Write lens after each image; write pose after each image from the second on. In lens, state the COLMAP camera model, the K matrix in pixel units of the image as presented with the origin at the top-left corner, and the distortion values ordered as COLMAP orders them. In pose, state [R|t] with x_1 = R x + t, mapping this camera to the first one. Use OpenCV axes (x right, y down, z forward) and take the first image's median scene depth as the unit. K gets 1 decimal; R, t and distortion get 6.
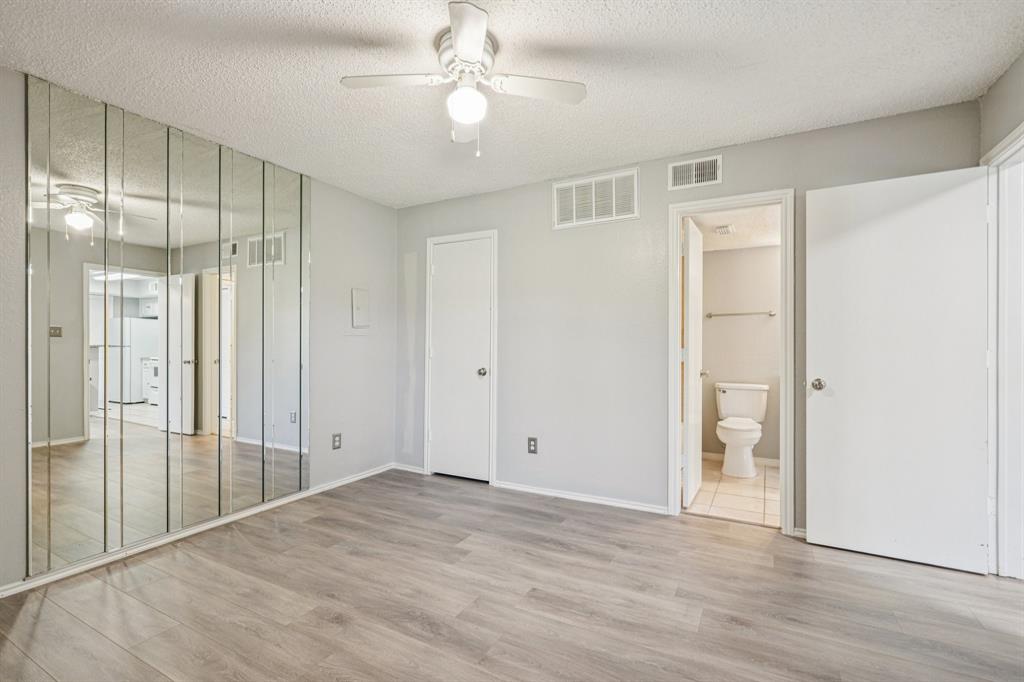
lens RADIAL K [[465.1, 0, 514.1], [0, 465.1, 340.1], [0, 0, 1]] dist [0.001018, 0.000221]
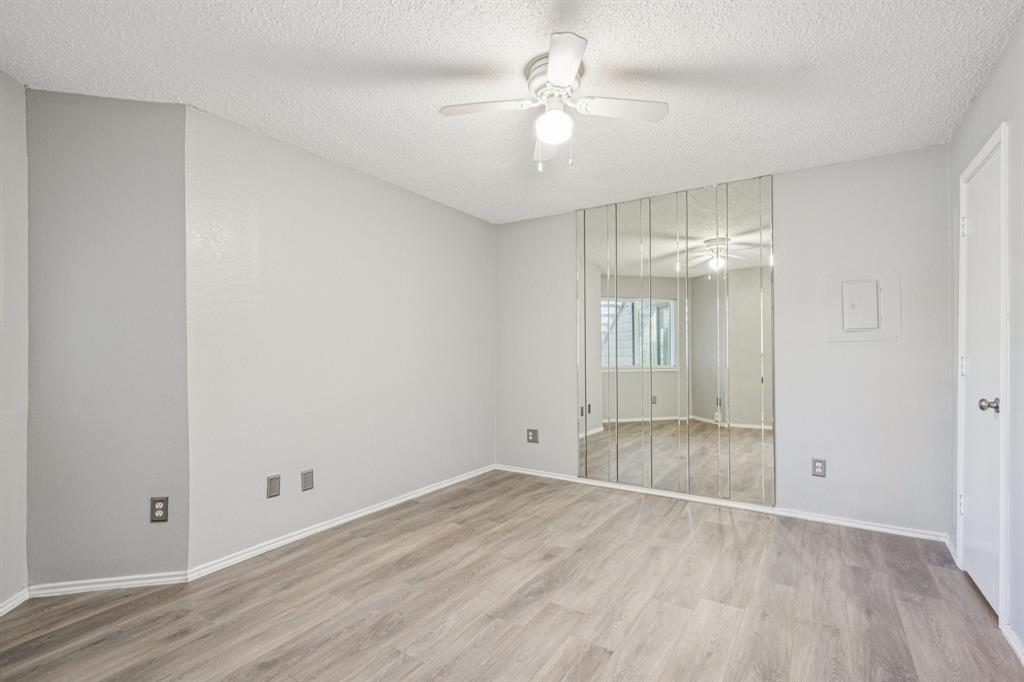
lens RADIAL K [[468.9, 0, 515.2], [0, 468.9, 367.9], [0, 0, 1]] dist [-0.019278, -0.000082]
pose [[-0.089989, 0.026944, -0.995578, 0.692933], [0.009336, 0.999613, 0.026209, 0.014819], [0.995899, -0.006937, -0.090206, 0.744238]]
